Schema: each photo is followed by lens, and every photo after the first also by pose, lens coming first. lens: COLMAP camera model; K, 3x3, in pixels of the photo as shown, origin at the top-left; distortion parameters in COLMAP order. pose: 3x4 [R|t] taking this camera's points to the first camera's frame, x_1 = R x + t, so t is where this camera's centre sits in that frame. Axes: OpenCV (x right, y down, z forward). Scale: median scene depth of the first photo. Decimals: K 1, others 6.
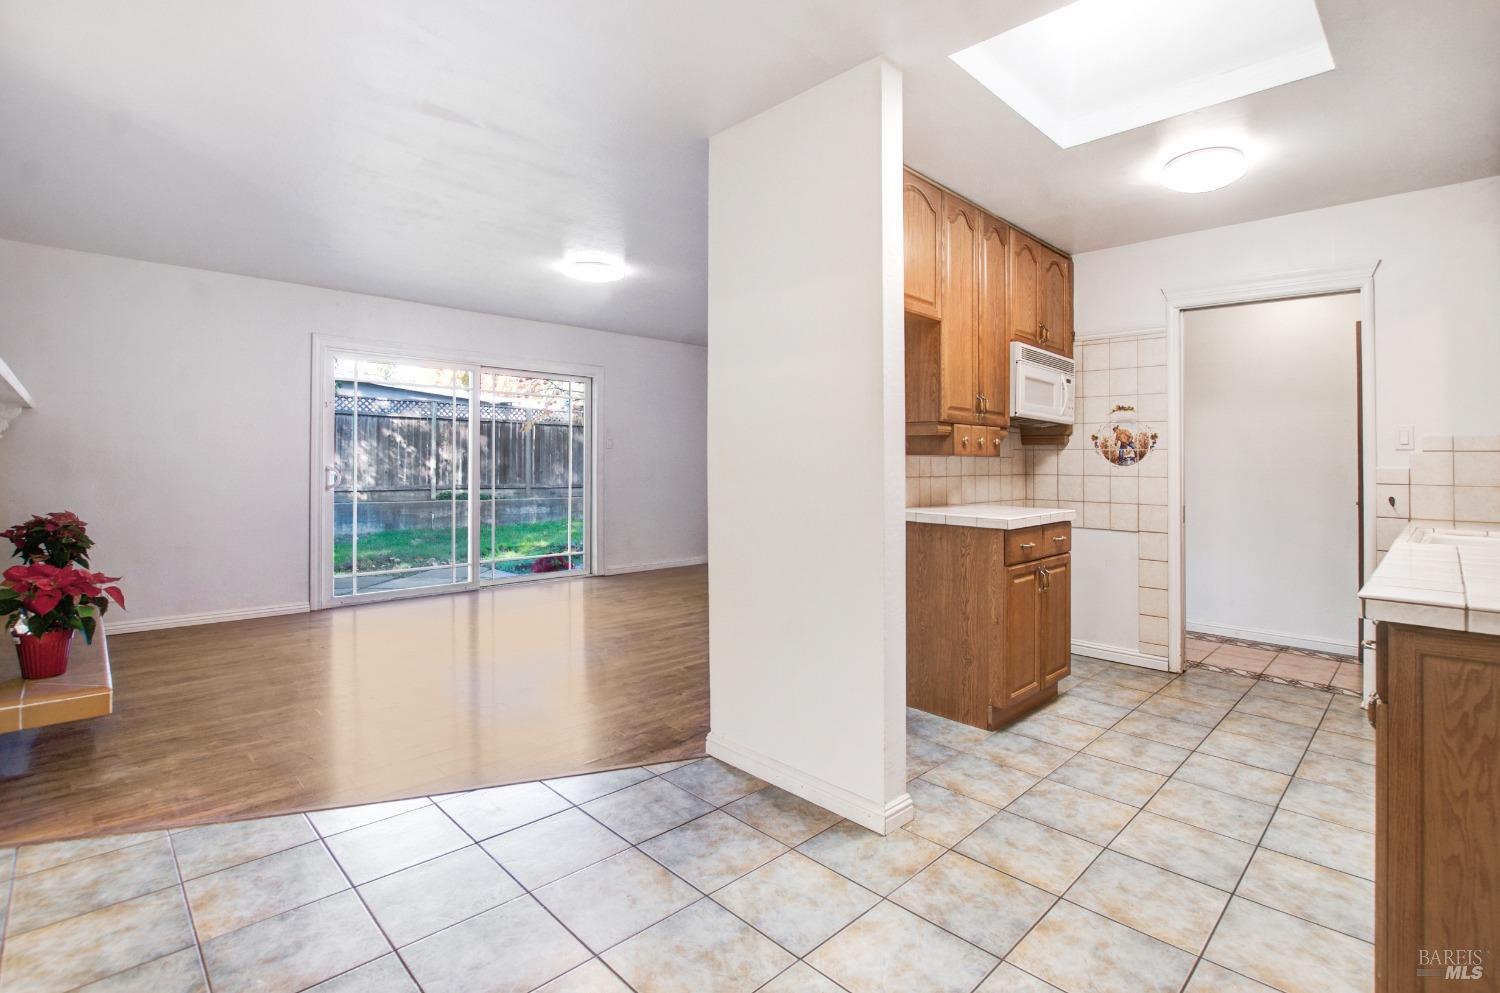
lens RADIAL K [[674.5, 0, 751.6], [0, 674.5, 458.3], [0, 0, 1]] dist [0.000913, 0.000100]
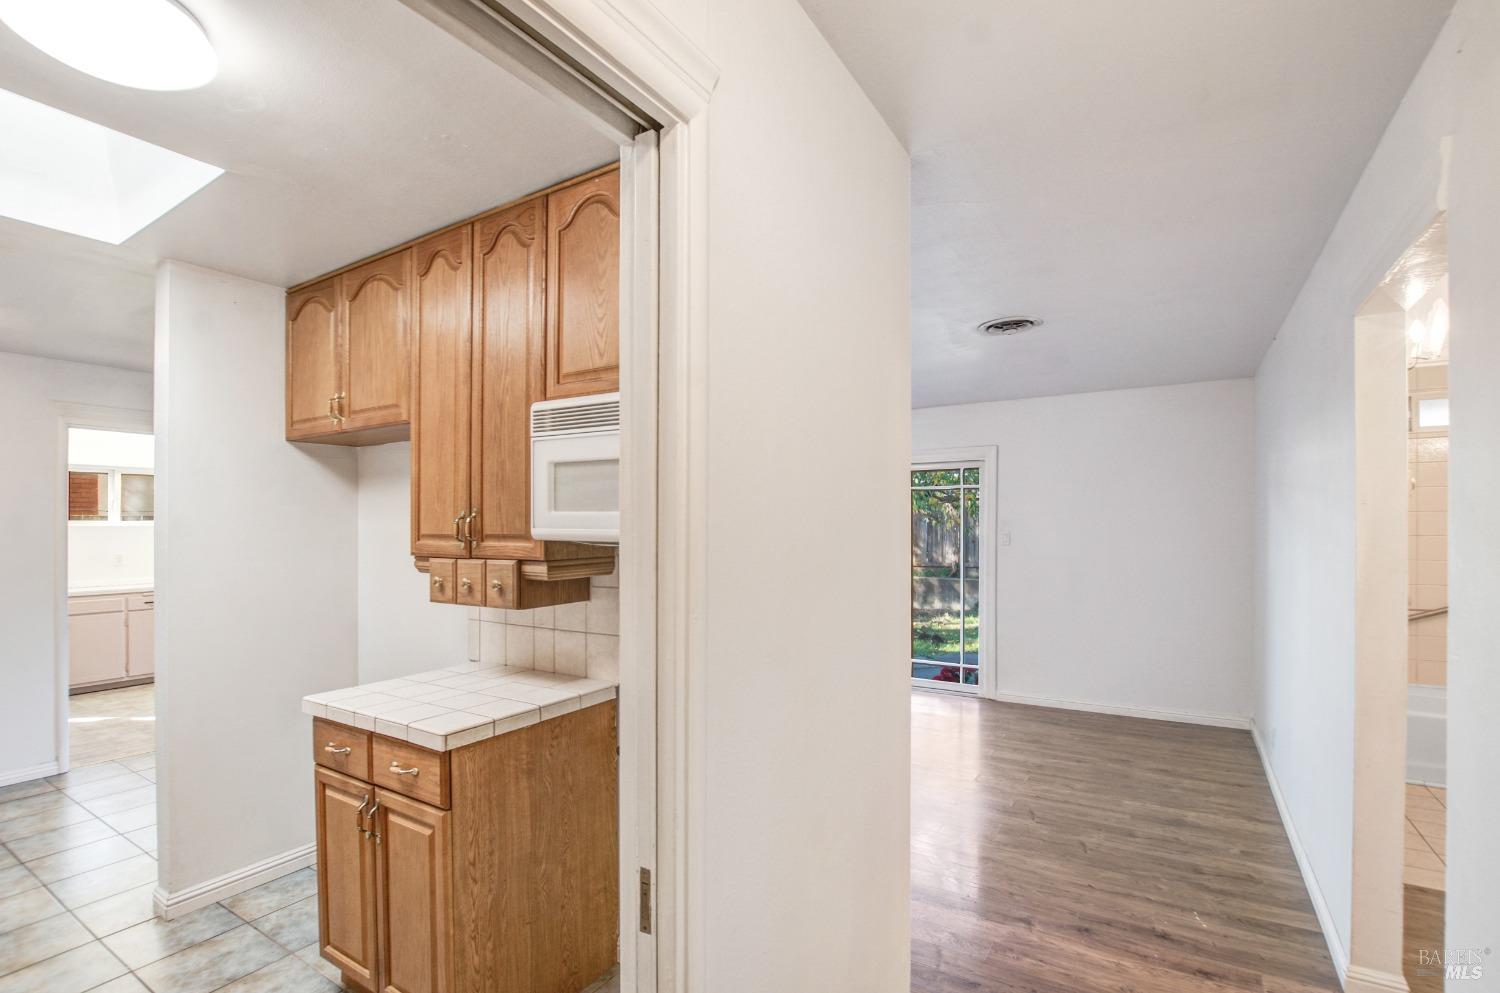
lens RADIAL K [[666.9, 0, 785.5], [0, 666.9, 524.5], [0, 0, 1]] dist [-0.019708, 0.000200]
pose [[0.250427, -0.008277, -0.968100, 0.940567], [0.007239, 0.999952, -0.006677, -0.068428], [0.968108, -0.005336, 0.250475, 1.039745]]
